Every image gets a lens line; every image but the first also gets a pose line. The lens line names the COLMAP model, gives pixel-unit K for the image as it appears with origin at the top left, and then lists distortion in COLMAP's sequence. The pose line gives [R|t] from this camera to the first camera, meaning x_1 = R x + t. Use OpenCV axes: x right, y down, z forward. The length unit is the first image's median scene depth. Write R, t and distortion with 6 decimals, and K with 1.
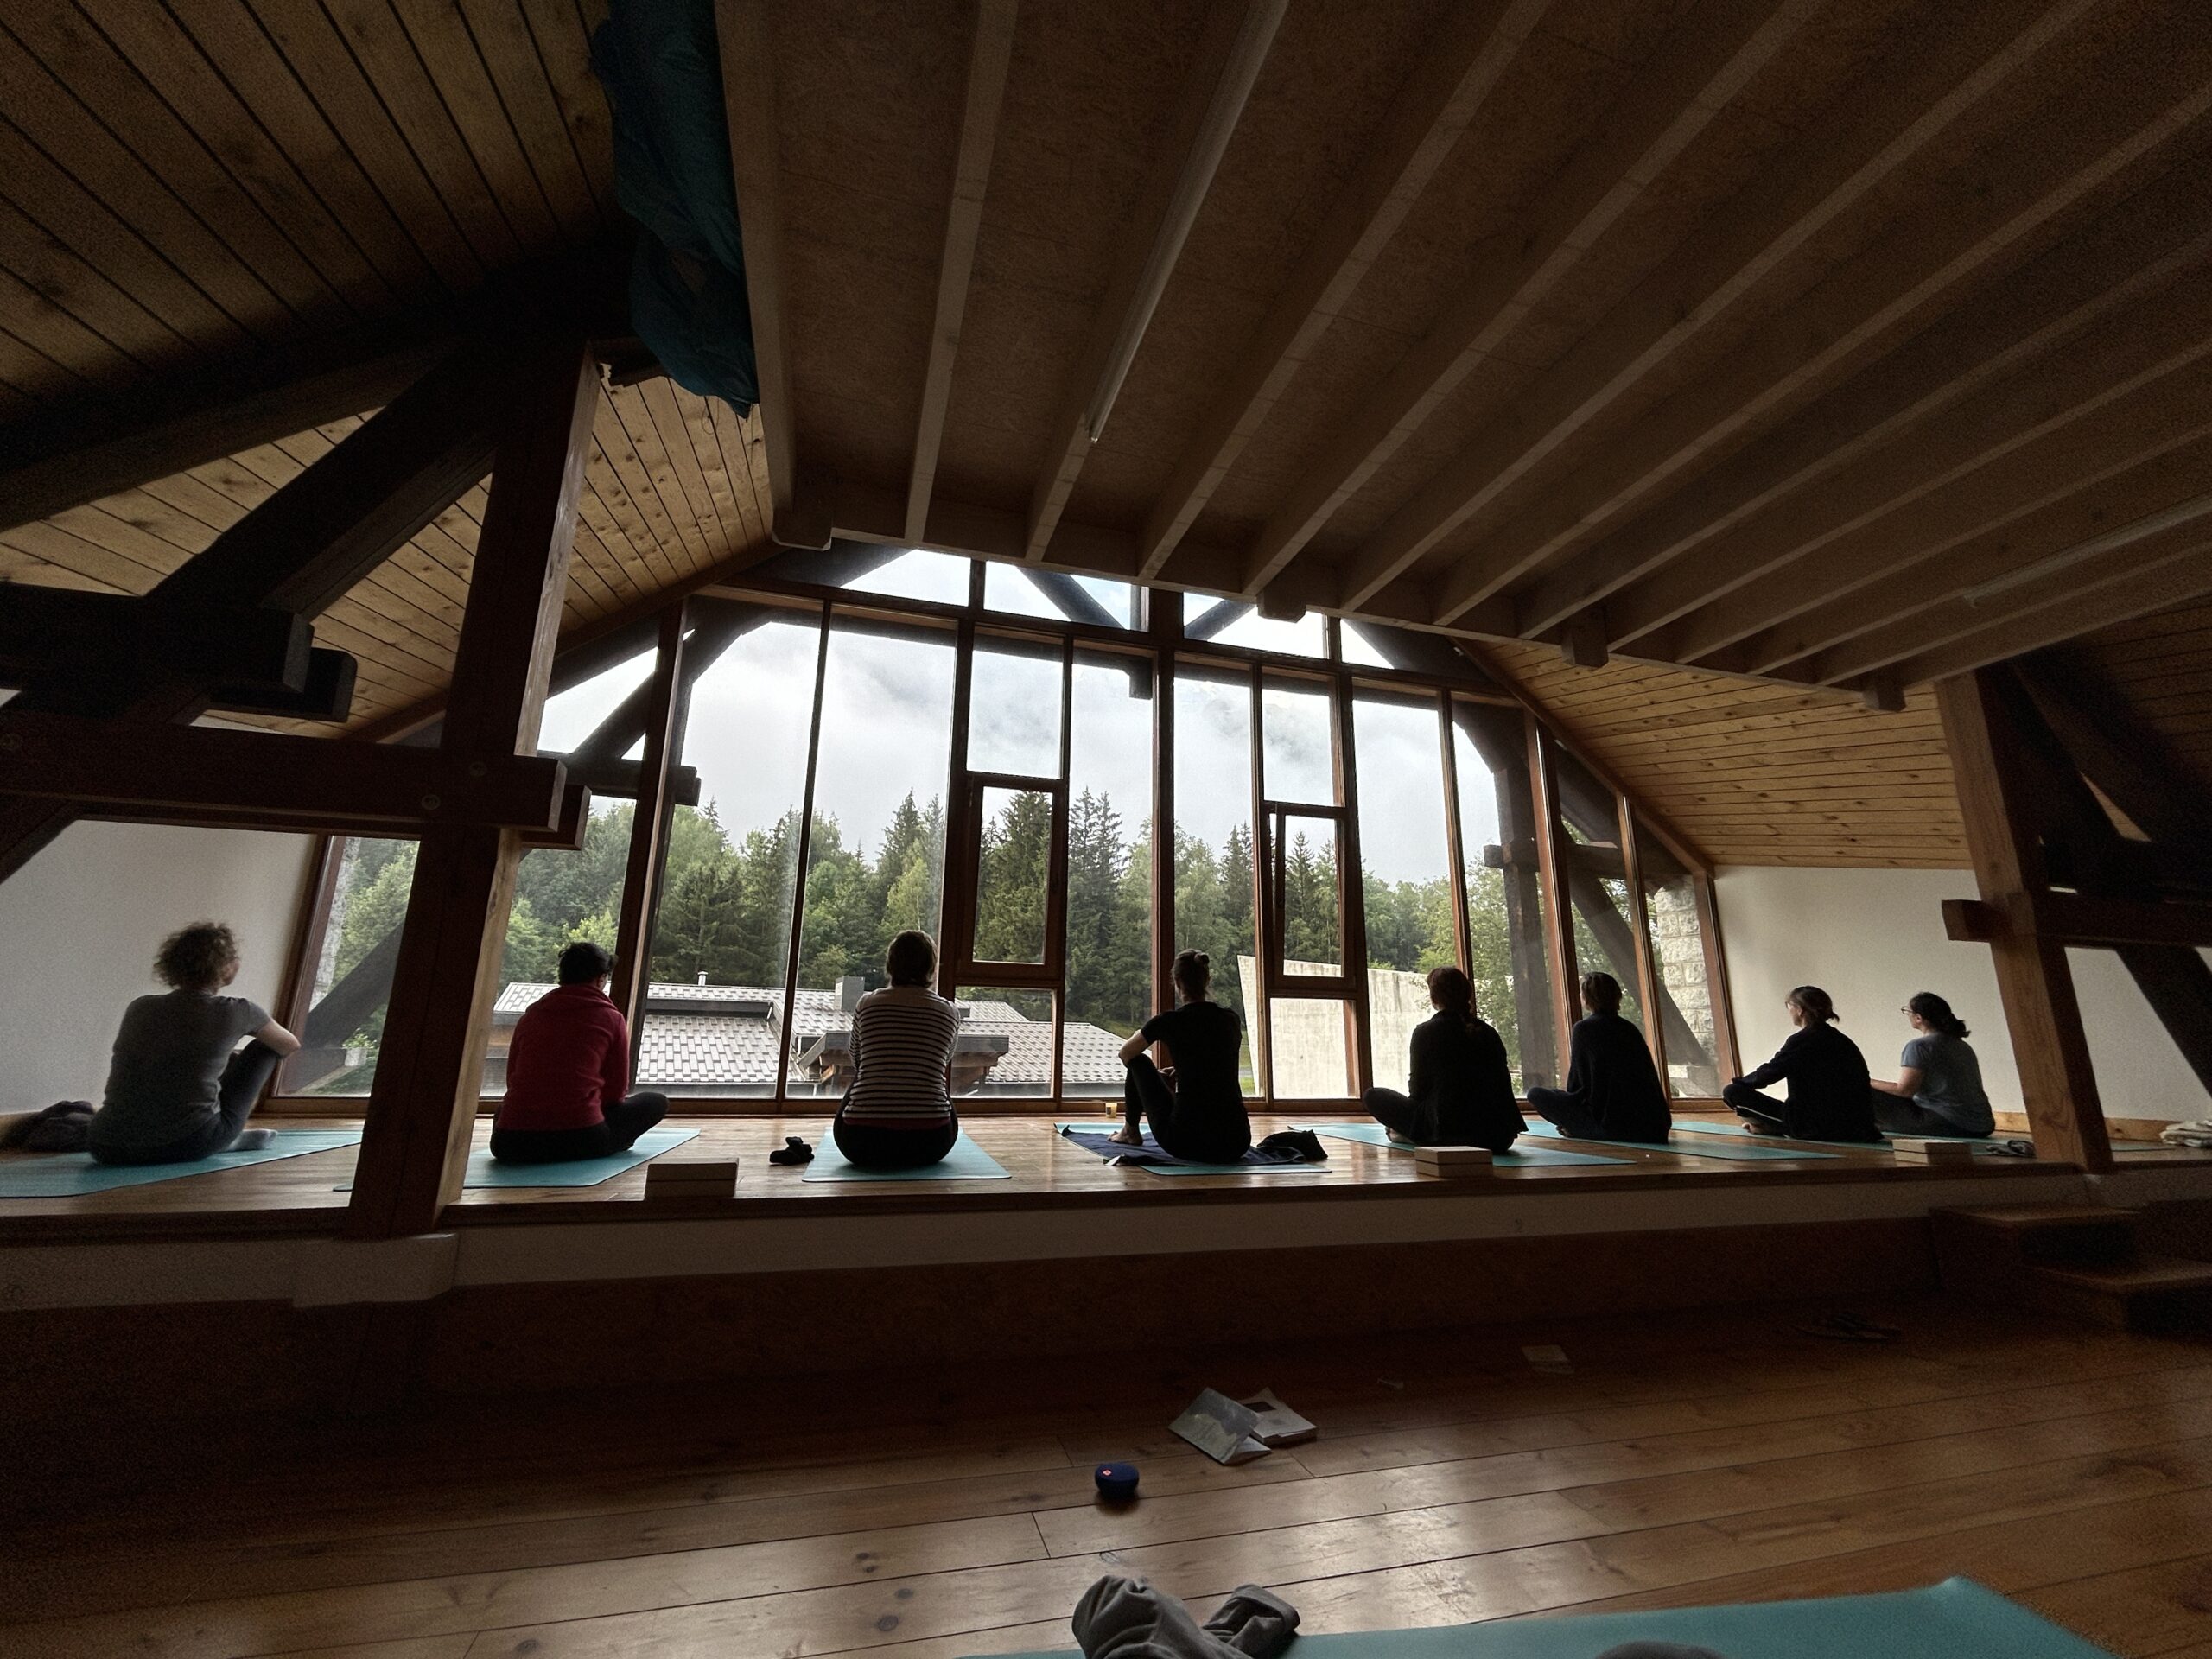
lens RADIAL K [[899.2, 0, 1106.9], [0, 899.2, 822.6], [0, 0, 1]] dist [0.001223, -0.000341]
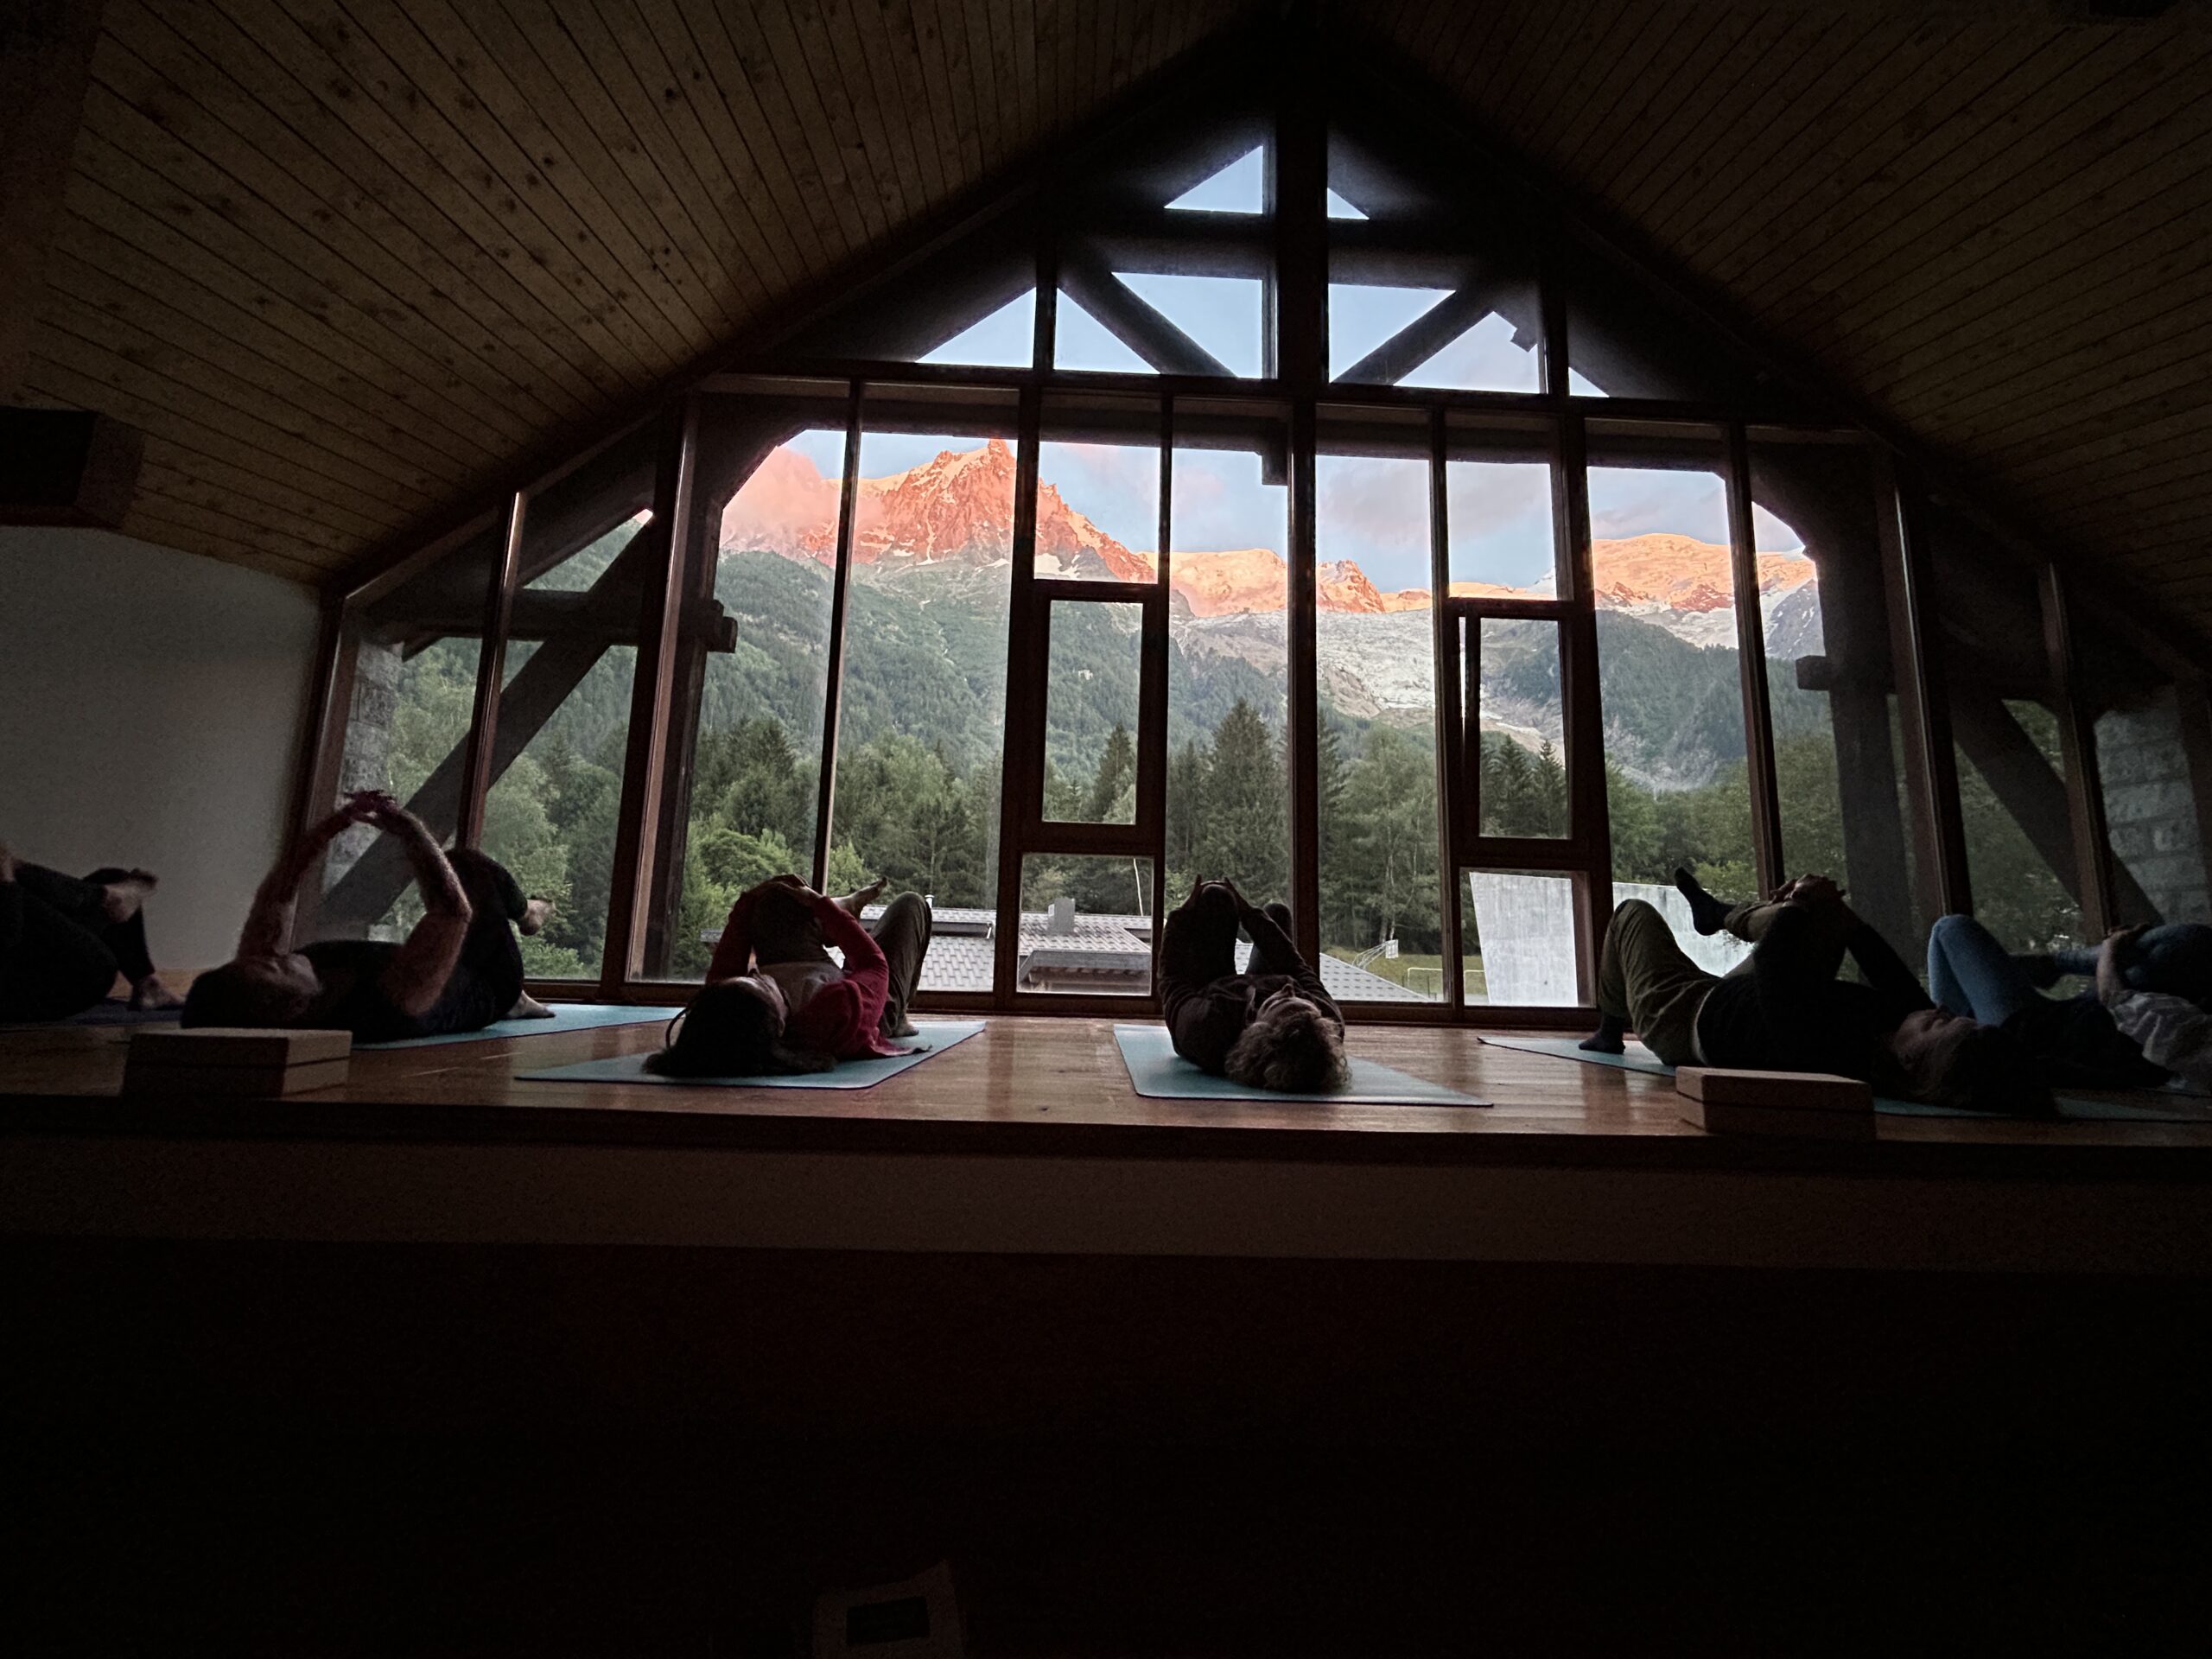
lens RADIAL K [[899.2, 0, 1106.9], [0, 899.2, 822.6], [0, 0, 1]] dist [0.001223, -0.000341]
pose [[0.969896, -0.027985, -0.241905, 0.079490], [0.047224, 0.996132, 0.074101, 0.085751], [0.238896, -0.083294, 0.967466, 0.225403]]
